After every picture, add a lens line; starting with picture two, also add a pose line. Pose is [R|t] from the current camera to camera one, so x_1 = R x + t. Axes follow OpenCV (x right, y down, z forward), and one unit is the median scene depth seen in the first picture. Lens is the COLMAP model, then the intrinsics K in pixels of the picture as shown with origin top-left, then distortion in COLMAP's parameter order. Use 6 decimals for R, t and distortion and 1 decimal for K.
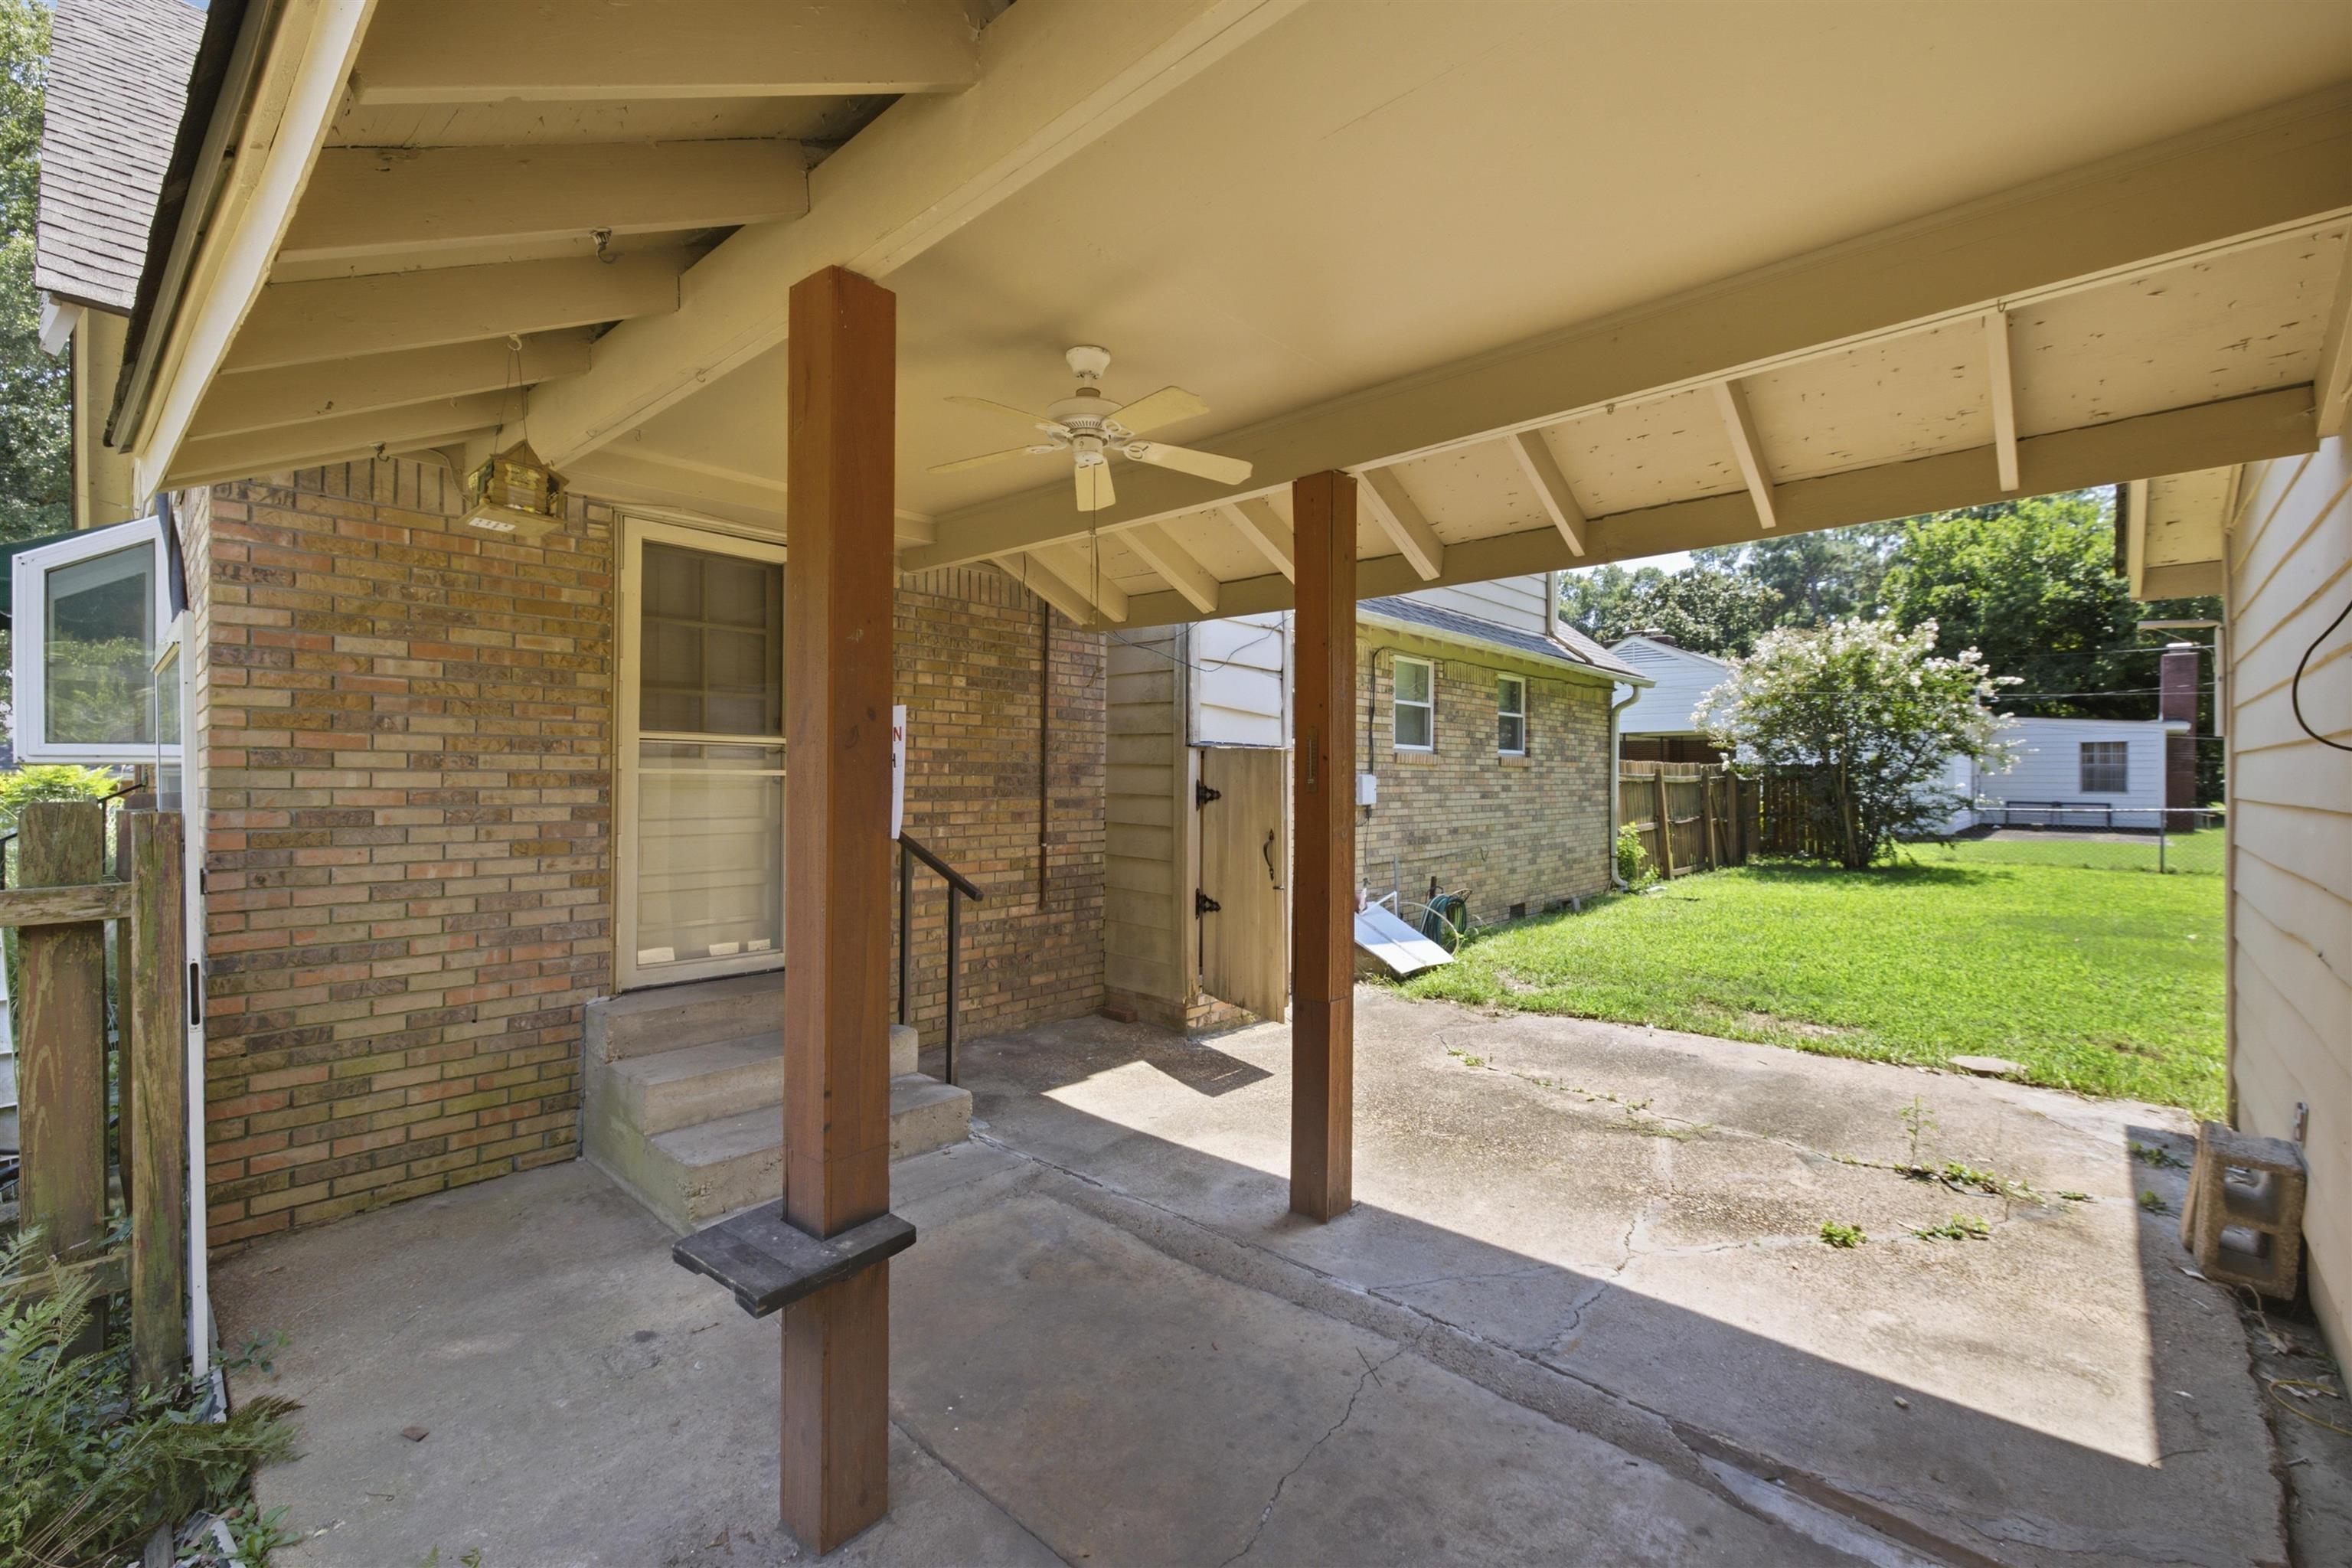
lens RADIAL K [[986.2, 0, 1183.9], [0, 986.2, 787.1], [0, 0, 1]] dist [-0.000781, -0.000068]
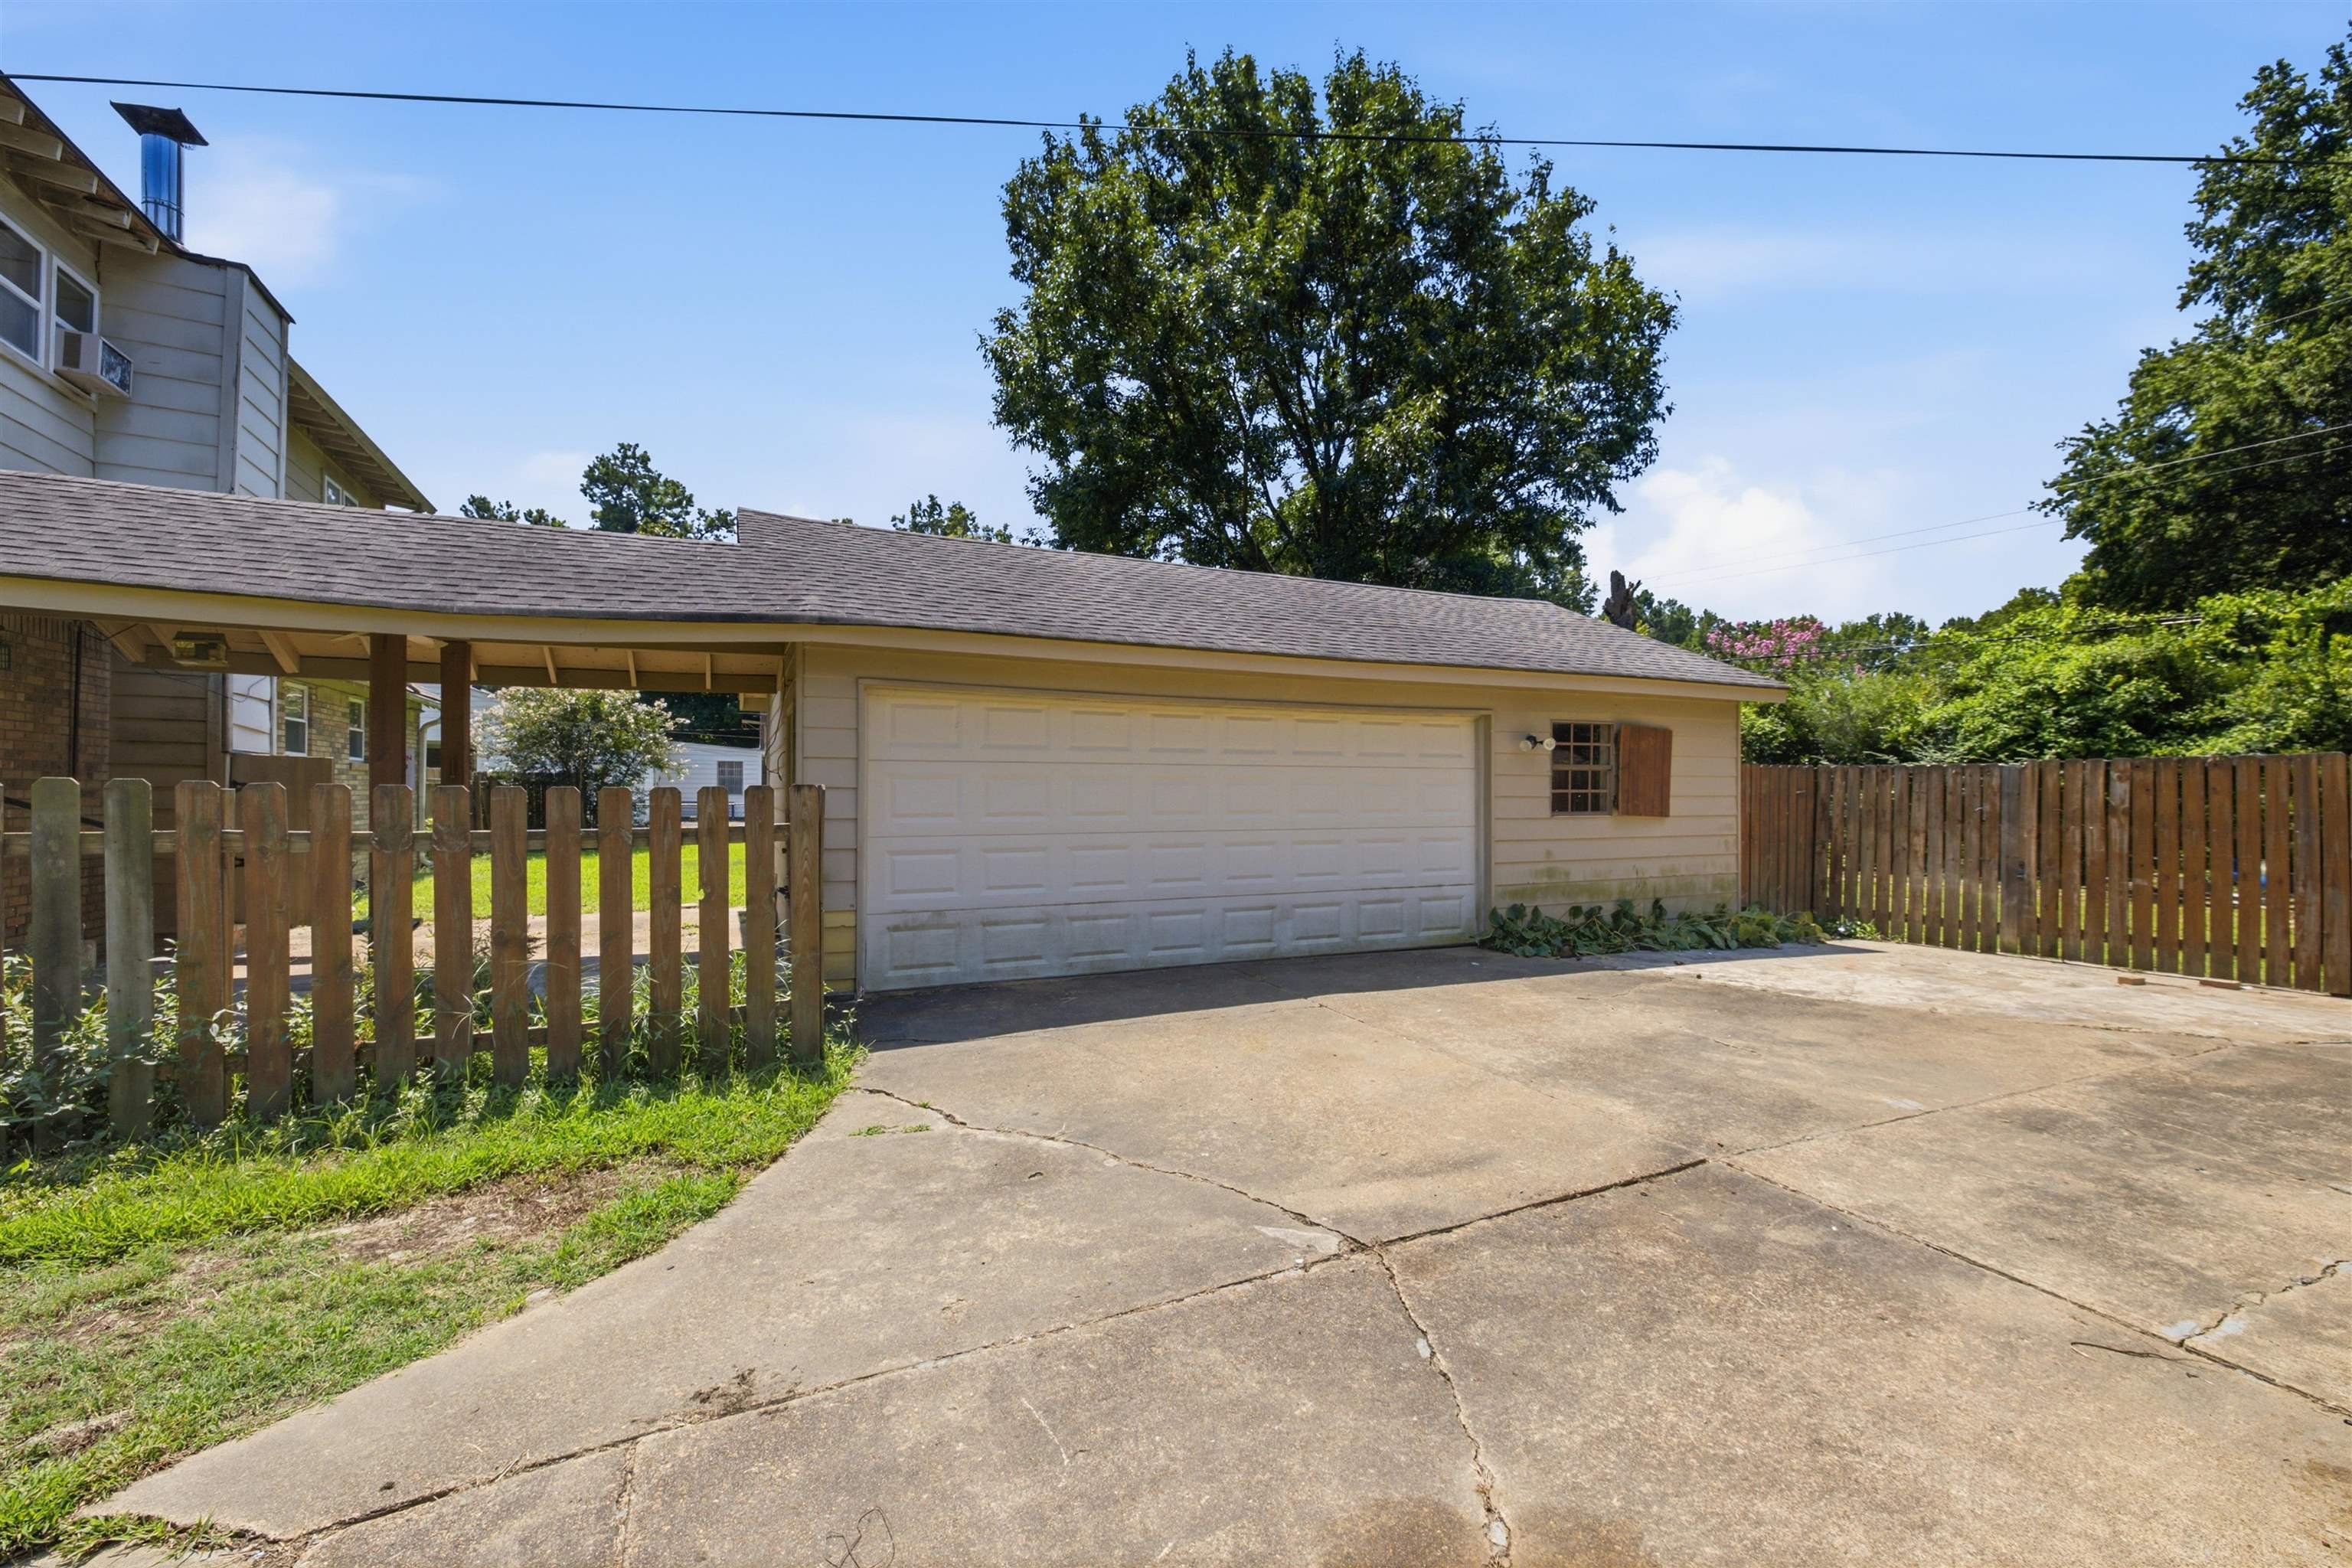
lens RADIAL K [[986.2, 0, 1176.5], [0, 986.2, 788.4], [0, 0, 1]] dist [-0.000781, -0.000068]
pose [[0.383732, 0.003476, 0.923438, -0.317793], [0.003016, 0.999983, -0.005017, 0.008834], [-0.923440, 0.004710, 0.383715, -0.336636]]
